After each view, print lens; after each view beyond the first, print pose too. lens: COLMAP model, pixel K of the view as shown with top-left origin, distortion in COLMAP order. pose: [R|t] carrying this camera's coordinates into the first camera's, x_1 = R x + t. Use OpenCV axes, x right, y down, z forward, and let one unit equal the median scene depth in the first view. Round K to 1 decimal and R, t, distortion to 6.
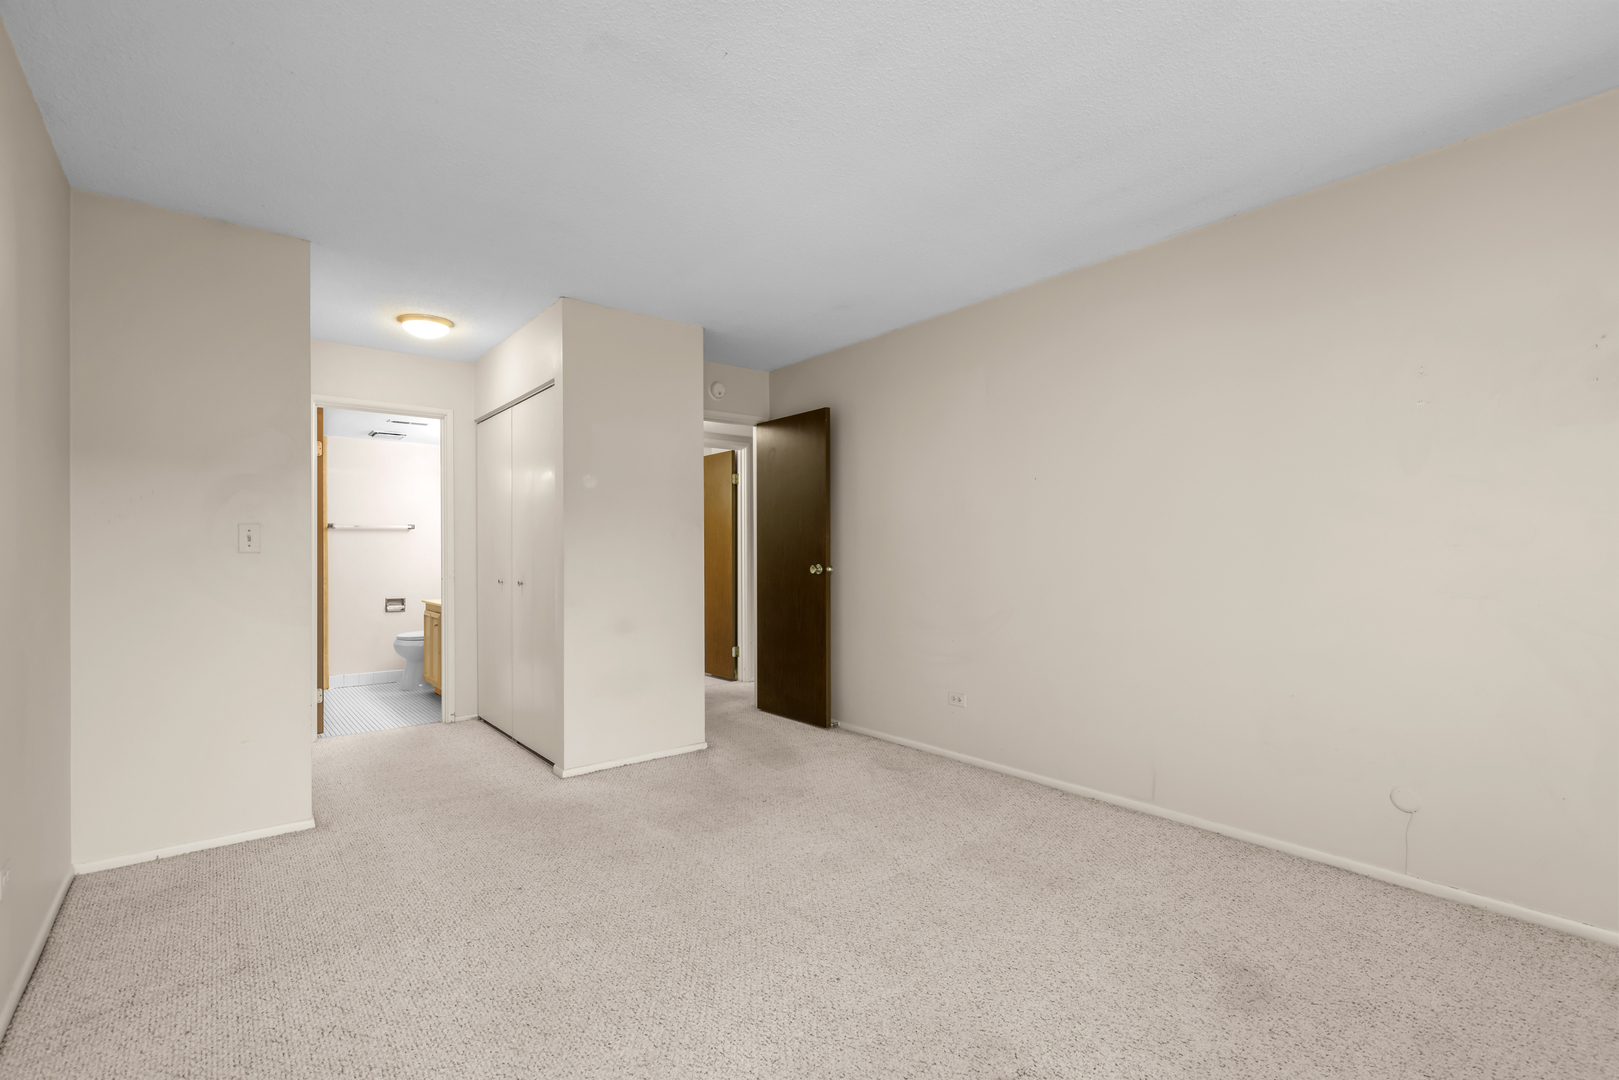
lens RADIAL K [[739.6, 0, 811.4], [0, 739.6, 545.8], [0, 0, 1]] dist [0.002118, -0.000102]
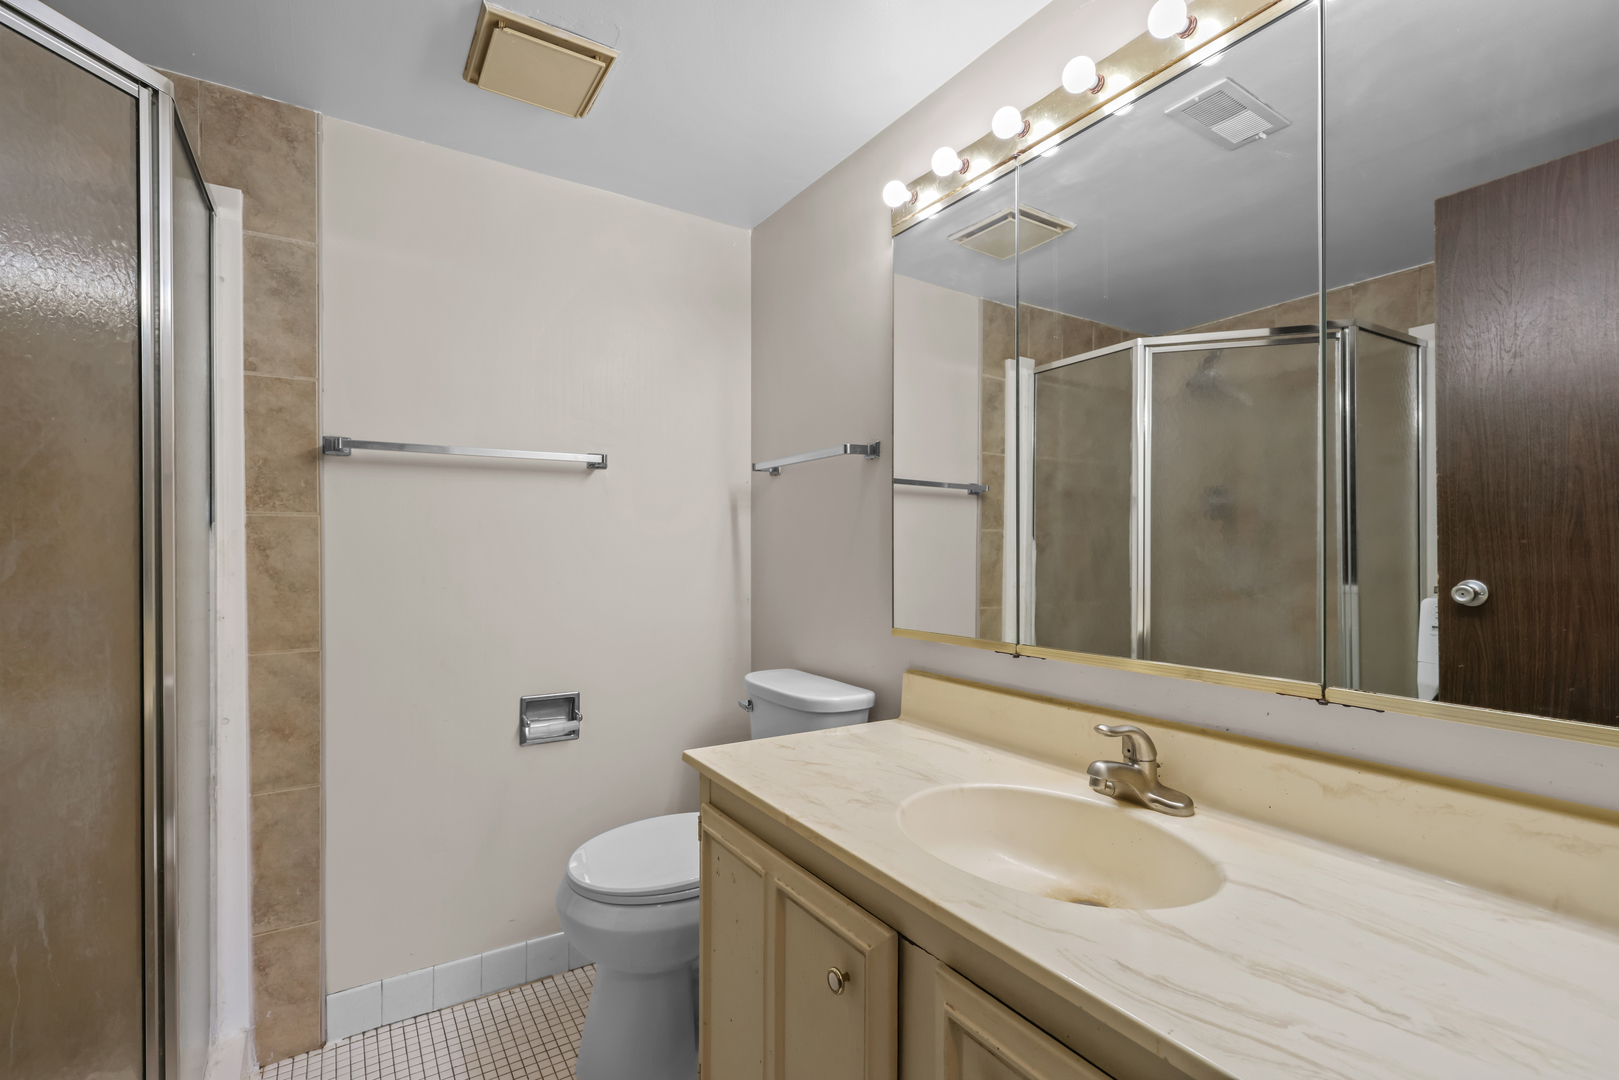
lens RADIAL K [[739.6, 0, 808.5], [0, 739.6, 544.6], [0, 0, 1]] dist [0.002118, -0.000102]
pose [[0.993024, 0.004310, -0.117832, -0.422421], [-0.004051, 0.999989, 0.002443, 0.008221], [0.117841, -0.001948, 0.993031, 0.713951]]
